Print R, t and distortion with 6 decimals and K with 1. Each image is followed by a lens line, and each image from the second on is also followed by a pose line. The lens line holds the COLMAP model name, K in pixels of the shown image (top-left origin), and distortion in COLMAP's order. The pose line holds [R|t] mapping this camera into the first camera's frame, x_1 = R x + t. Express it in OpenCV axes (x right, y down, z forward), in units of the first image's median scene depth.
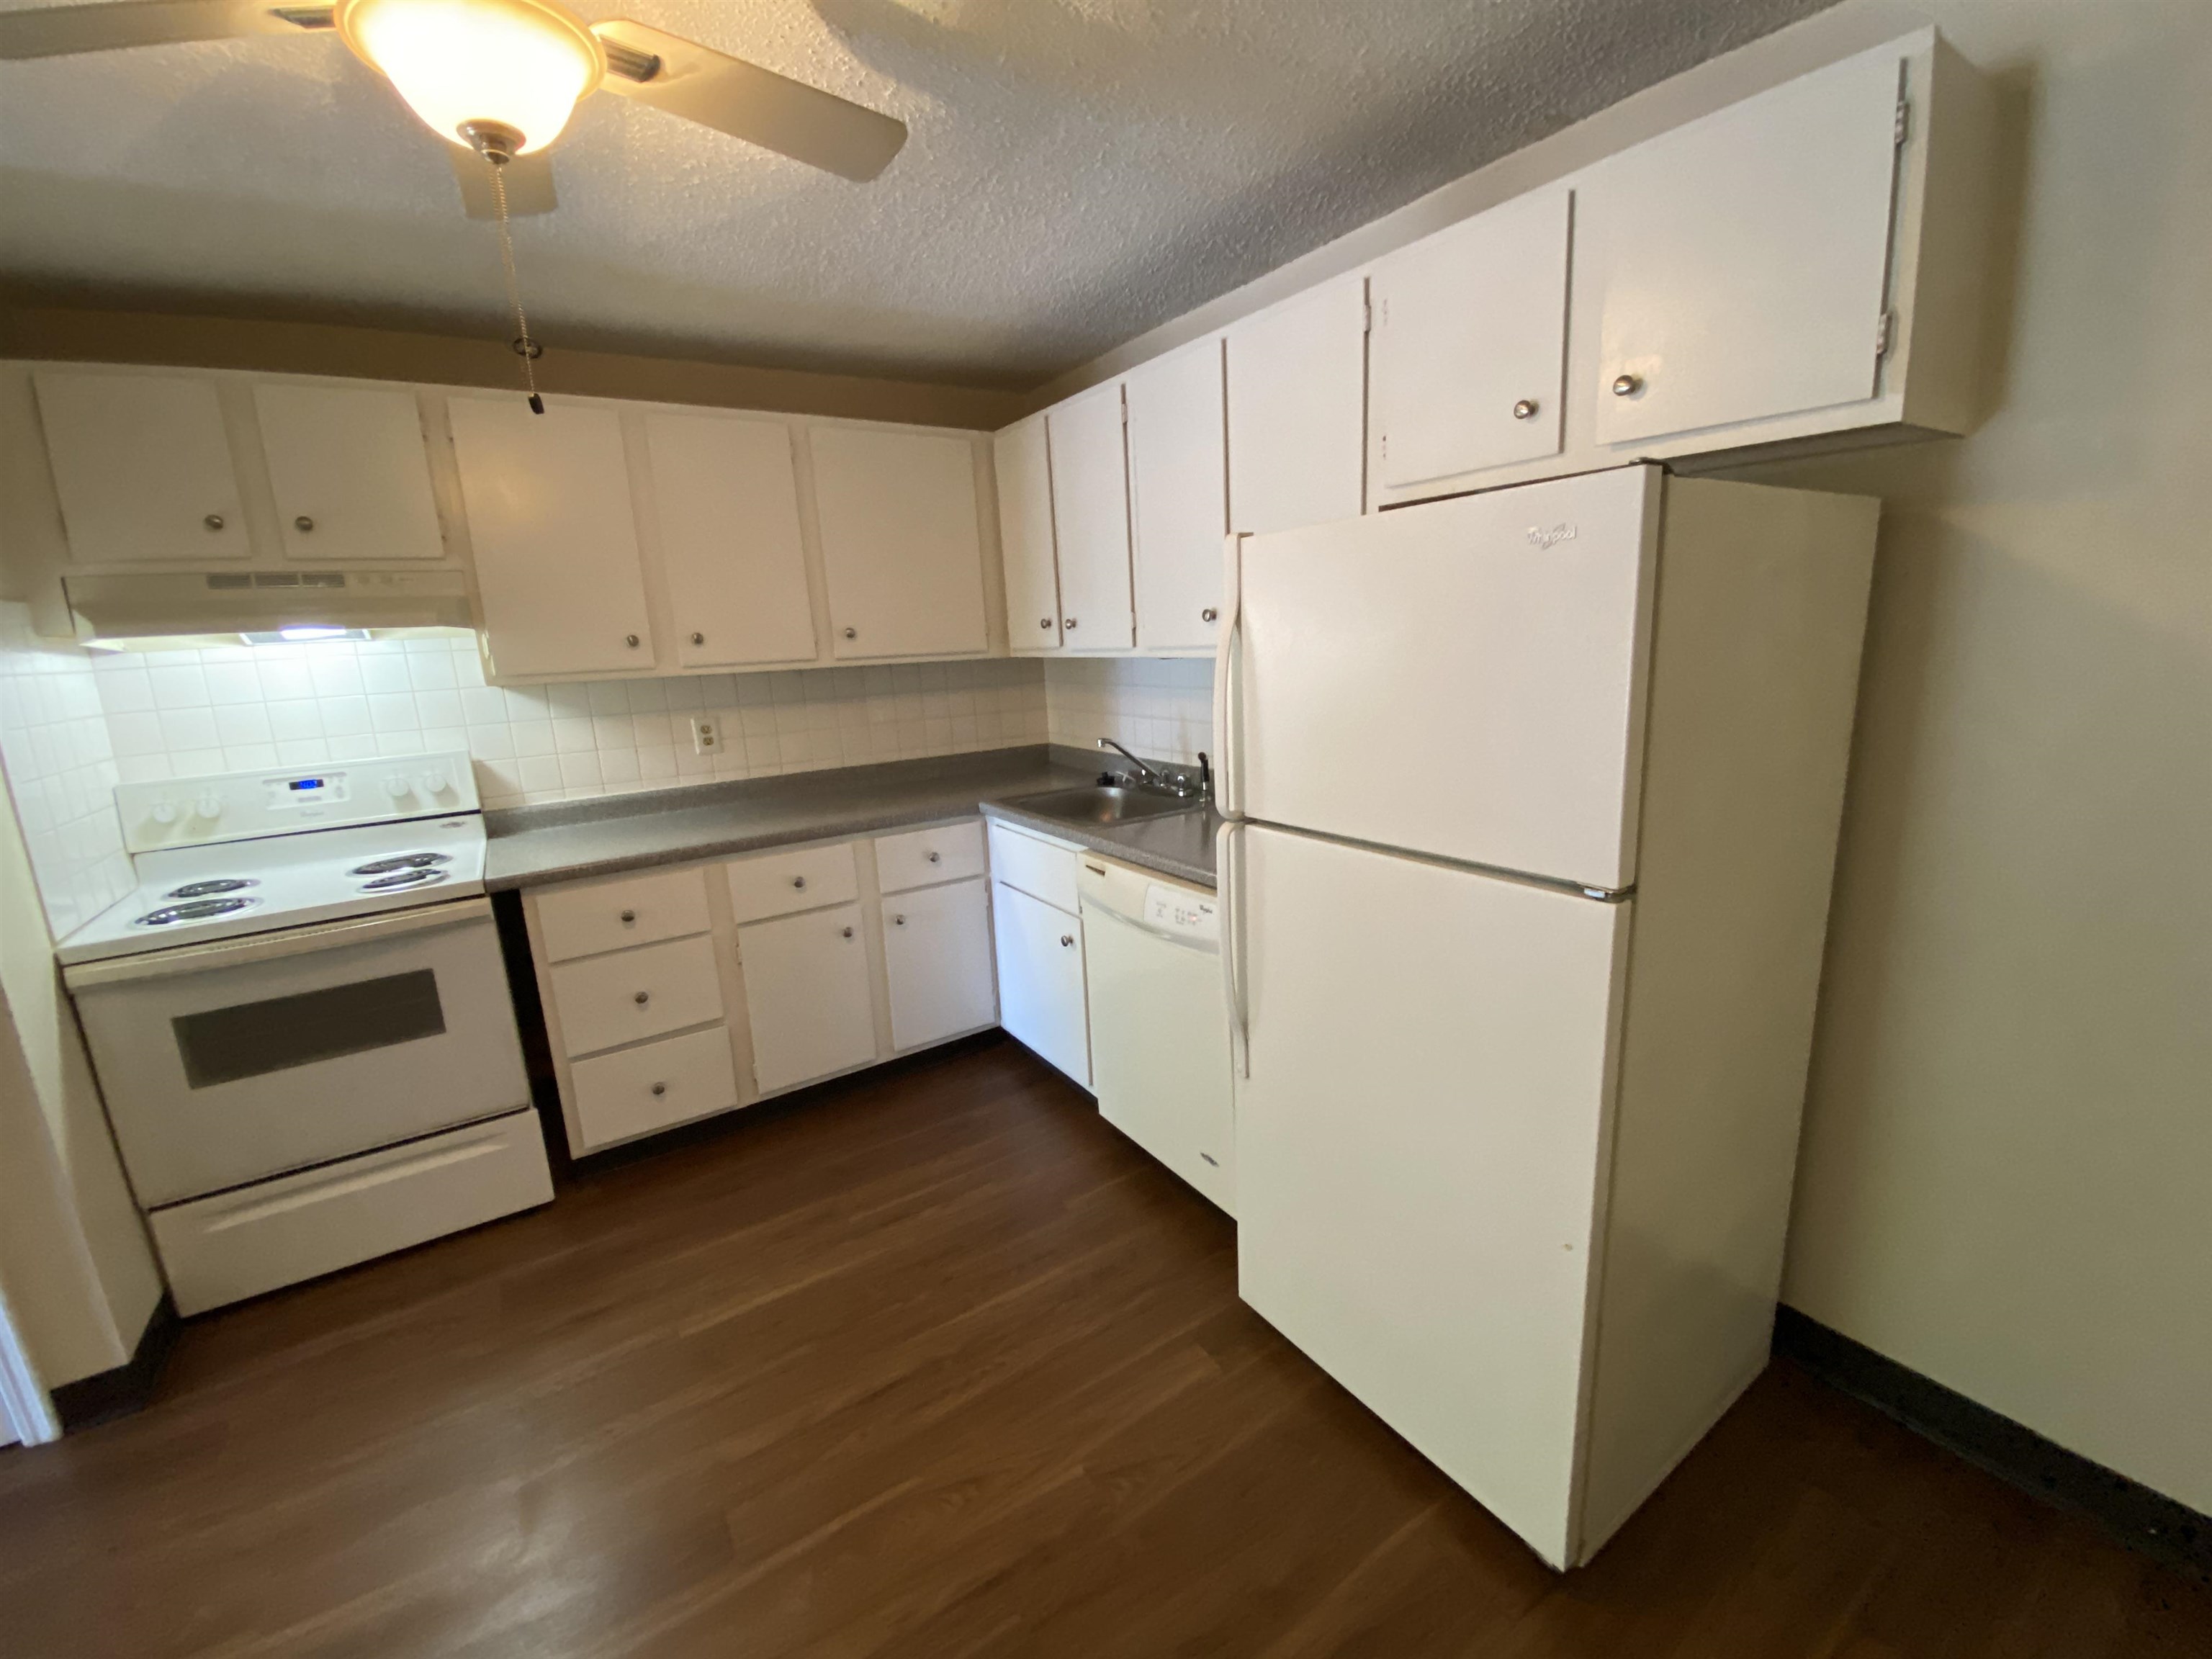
lens RADIAL K [[891.6, 0, 1108.8], [0, 891.6, 821.5], [0, 0, 1]] dist [0.006898, -0.014175]
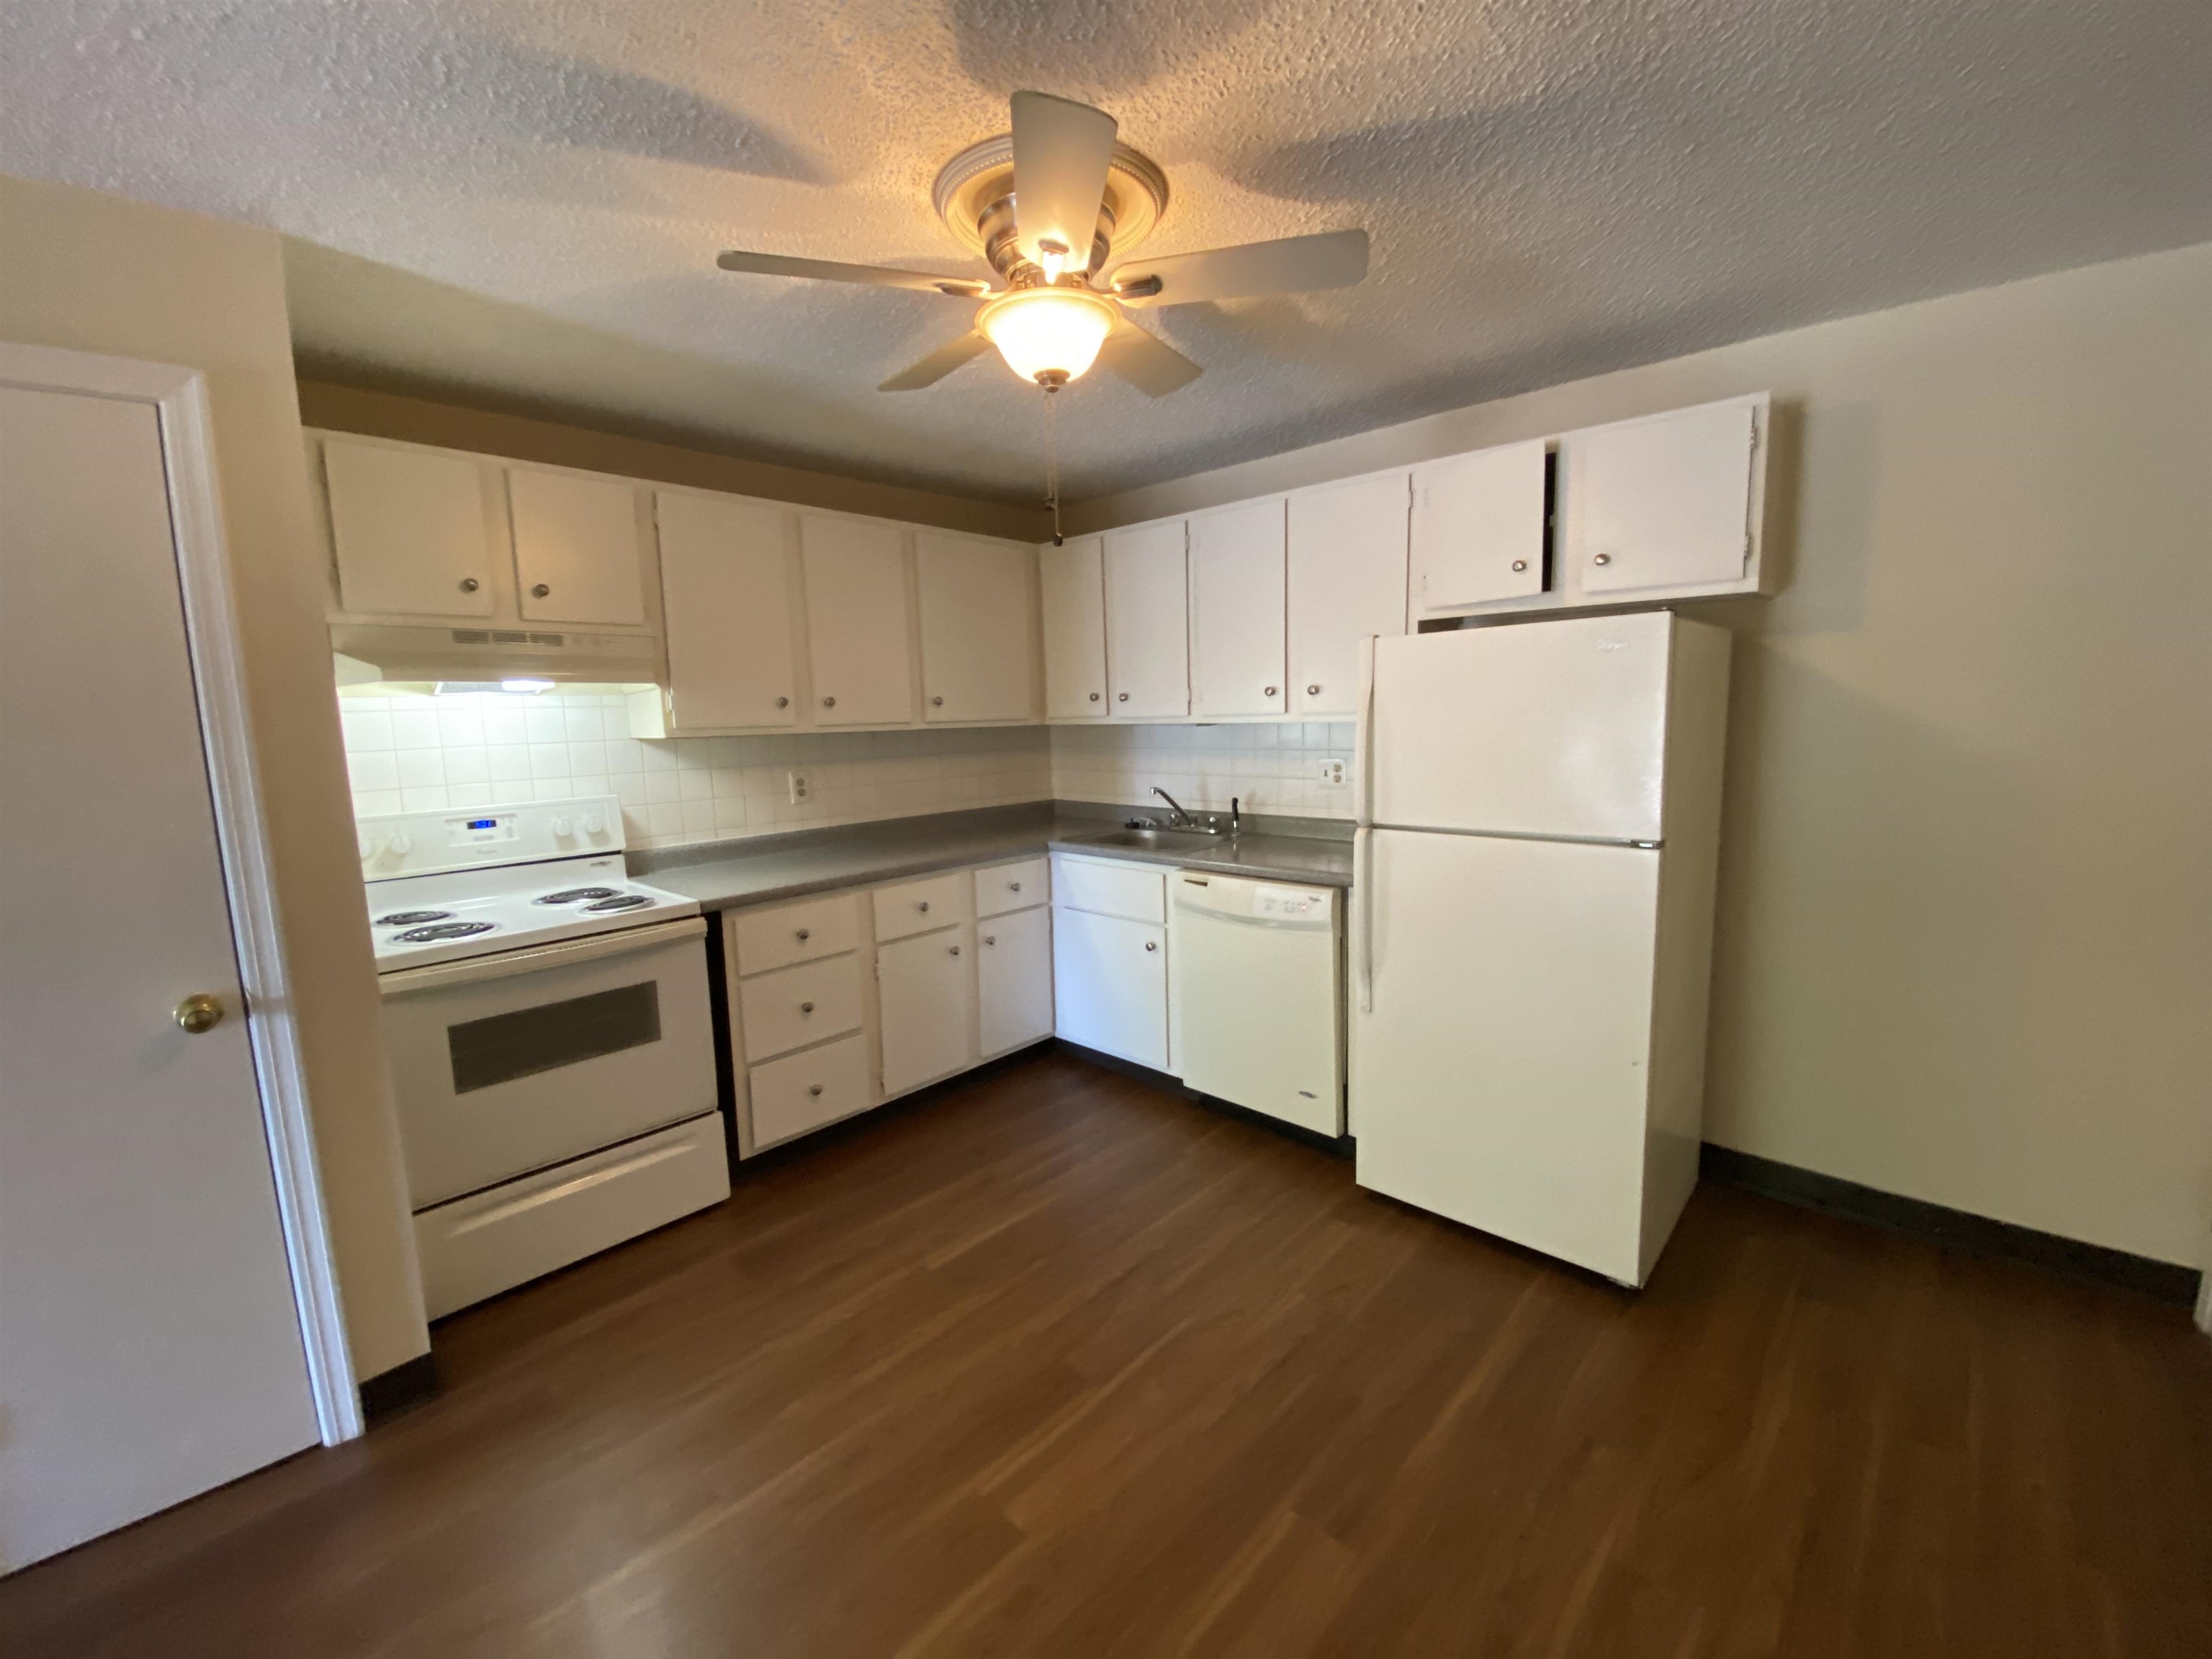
lens RADIAL K [[891.6, 0, 1102.6], [0, 891.6, 821.0], [0, 0, 1]] dist [0.006898, -0.014175]
pose [[0.973729, -0.007808, 0.227578, -0.430811], [0.029614, 0.995267, -0.092559, 0.079017], [-0.225778, 0.096867, 0.969351, -0.224904]]
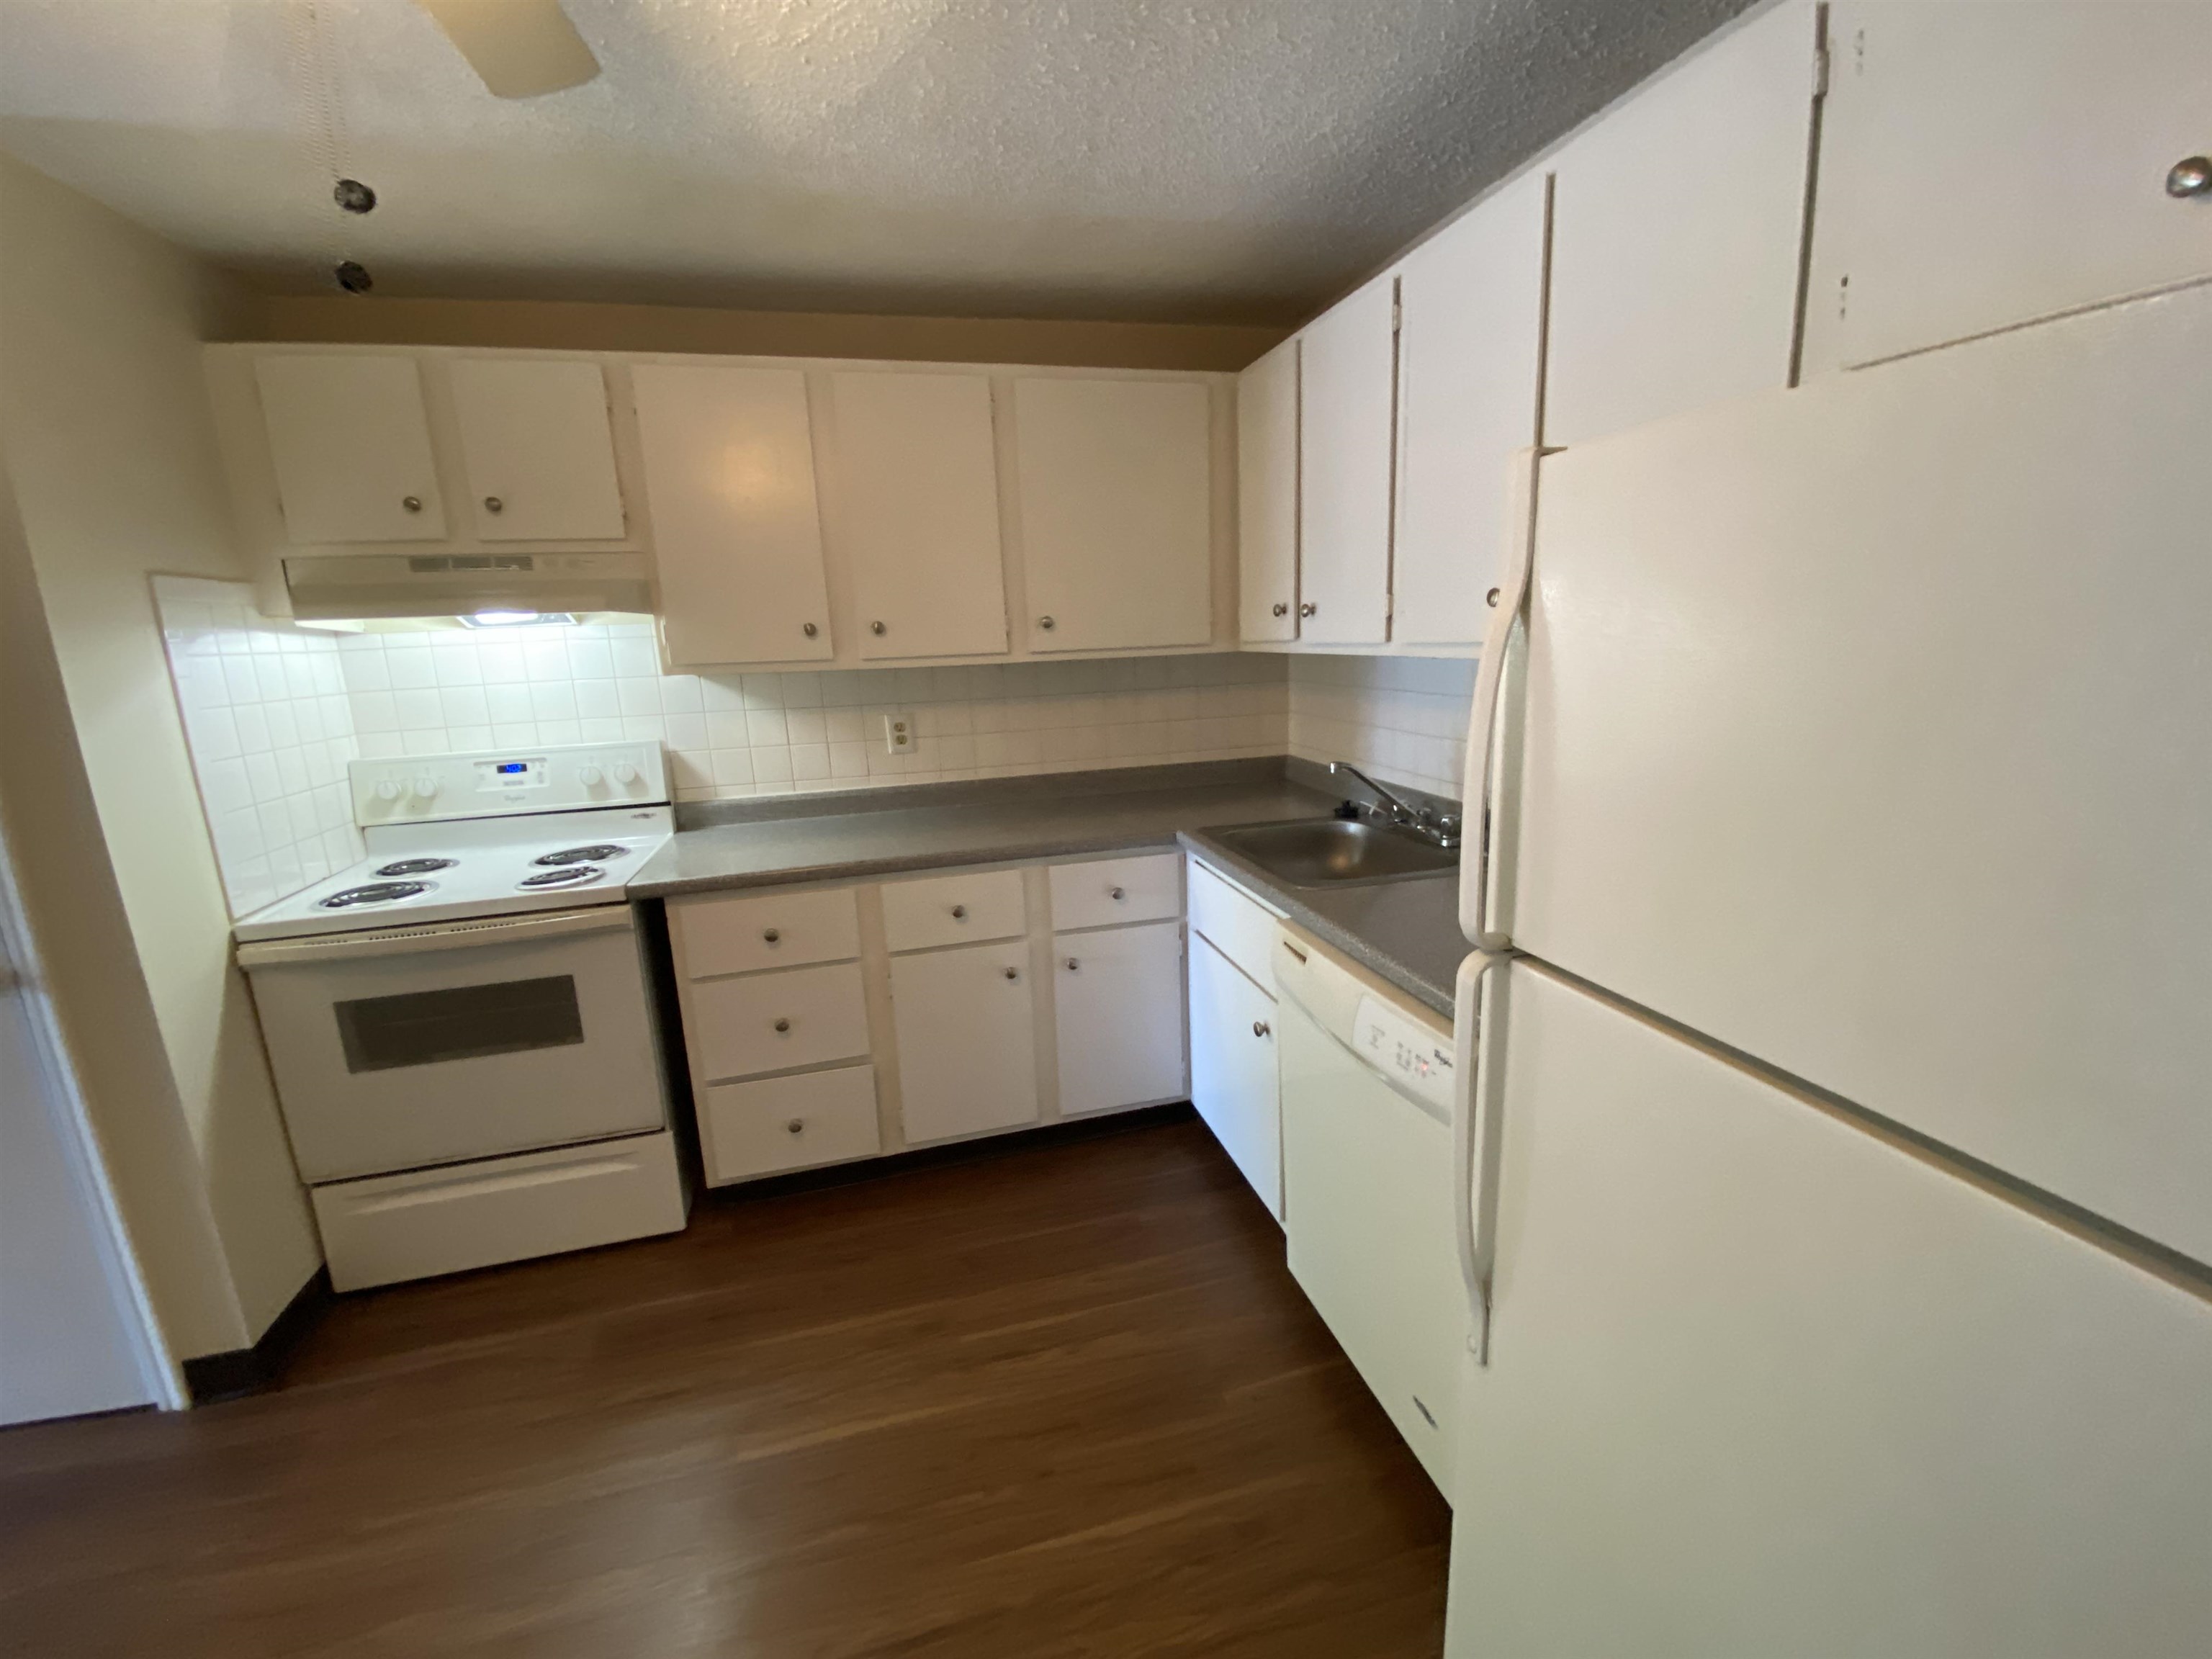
lens RADIAL K [[891.6, 0, 1106.7], [0, 891.6, 821.7], [0, 0, 1]] dist [0.006898, -0.014175]
pose [[0.947678, 0.075866, -0.310083, 0.053679], [-0.071073, 0.997113, 0.026744, -0.058226], [0.311217, -0.003307, 0.950333, 0.257887]]
